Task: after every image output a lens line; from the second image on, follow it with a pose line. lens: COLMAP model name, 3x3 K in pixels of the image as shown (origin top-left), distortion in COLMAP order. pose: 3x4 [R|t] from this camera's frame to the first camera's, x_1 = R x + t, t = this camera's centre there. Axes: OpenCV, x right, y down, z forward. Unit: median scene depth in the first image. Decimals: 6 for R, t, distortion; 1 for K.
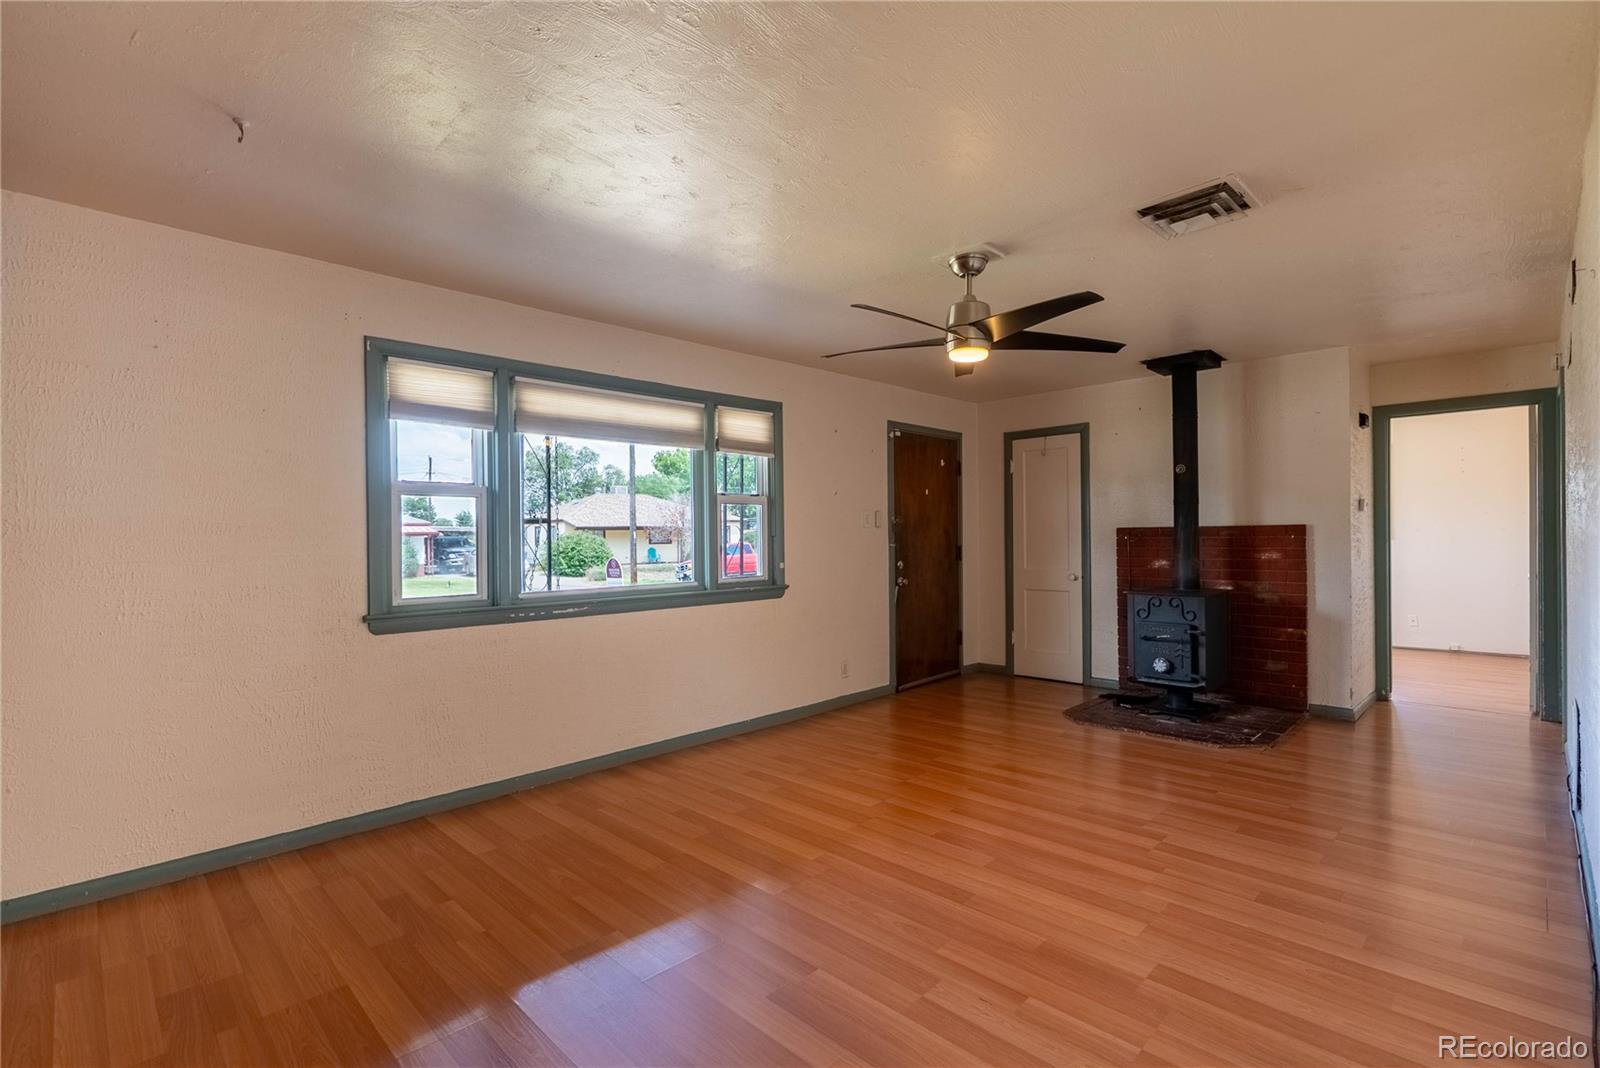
lens RADIAL K [[731.0, 0, 802.0], [0, 731.0, 532.2], [0, 0, 1]] dist [-0.014518, 0.000368]
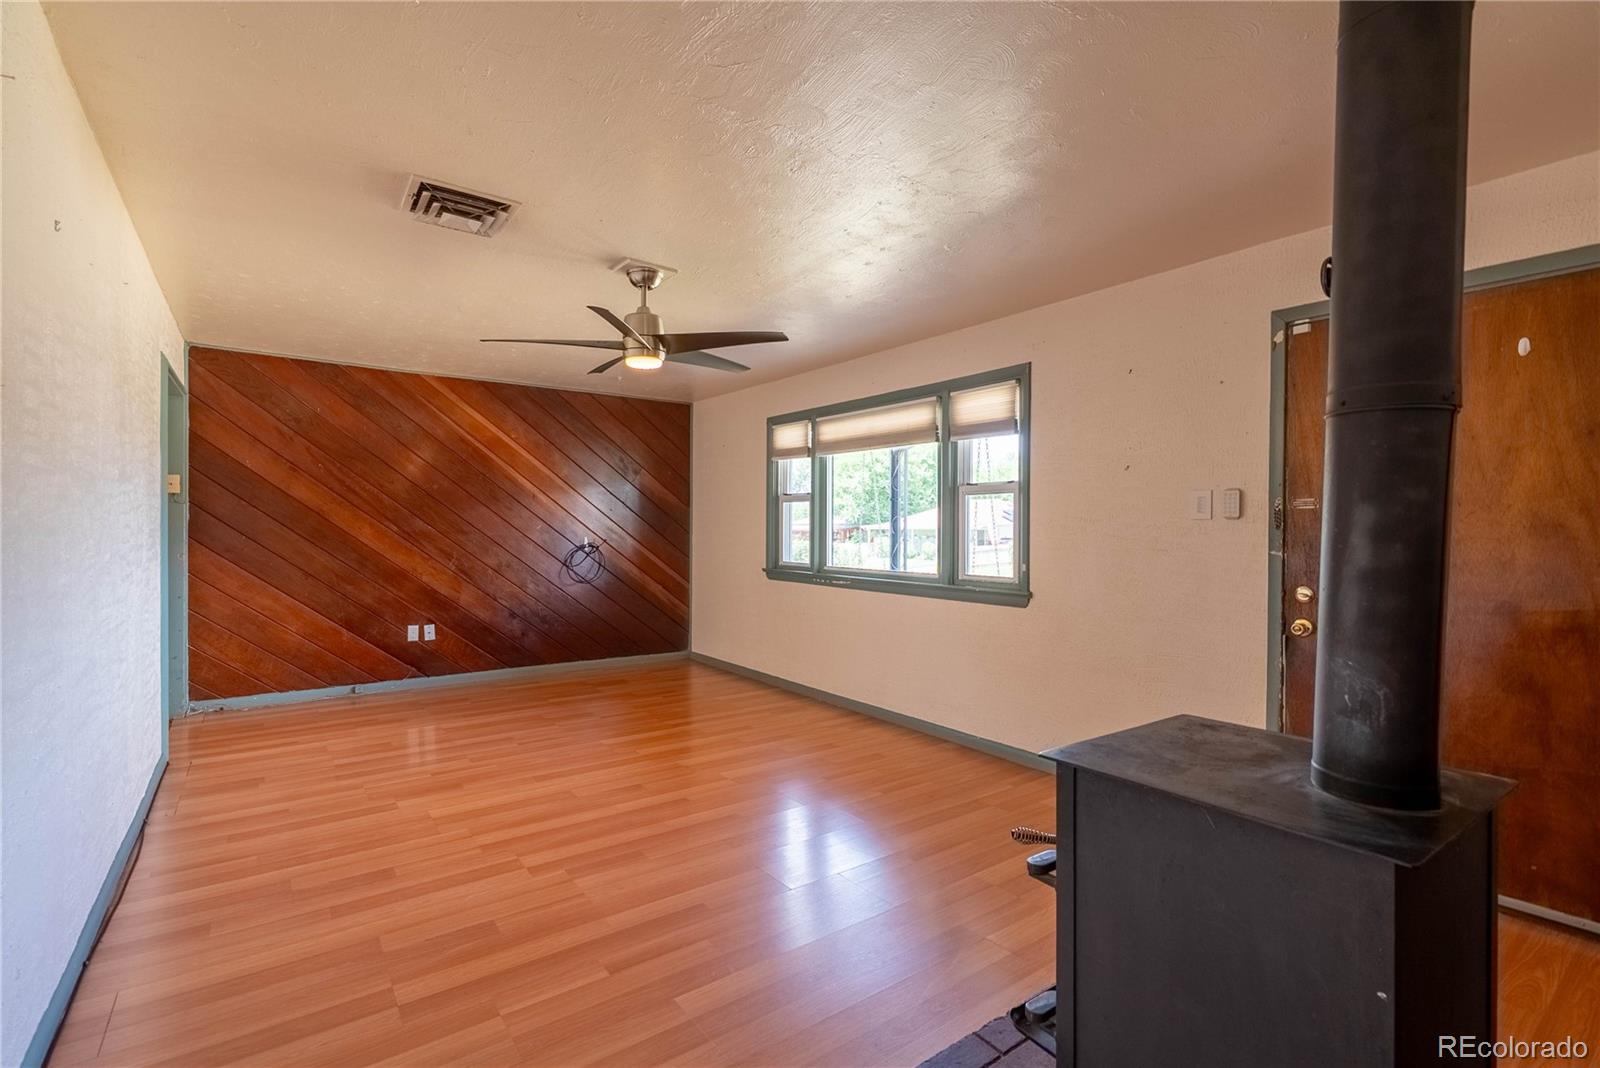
lens RADIAL K [[731.0, 0, 803.8], [0, 731.0, 526.8], [0, 0, 1]] dist [-0.014518, 0.000368]
pose [[-0.146324, 0.011853, -0.989166, 1.057438], [0.002179, 0.999930, 0.011660, -0.011372], [0.989234, -0.000450, -0.146340, 1.164652]]
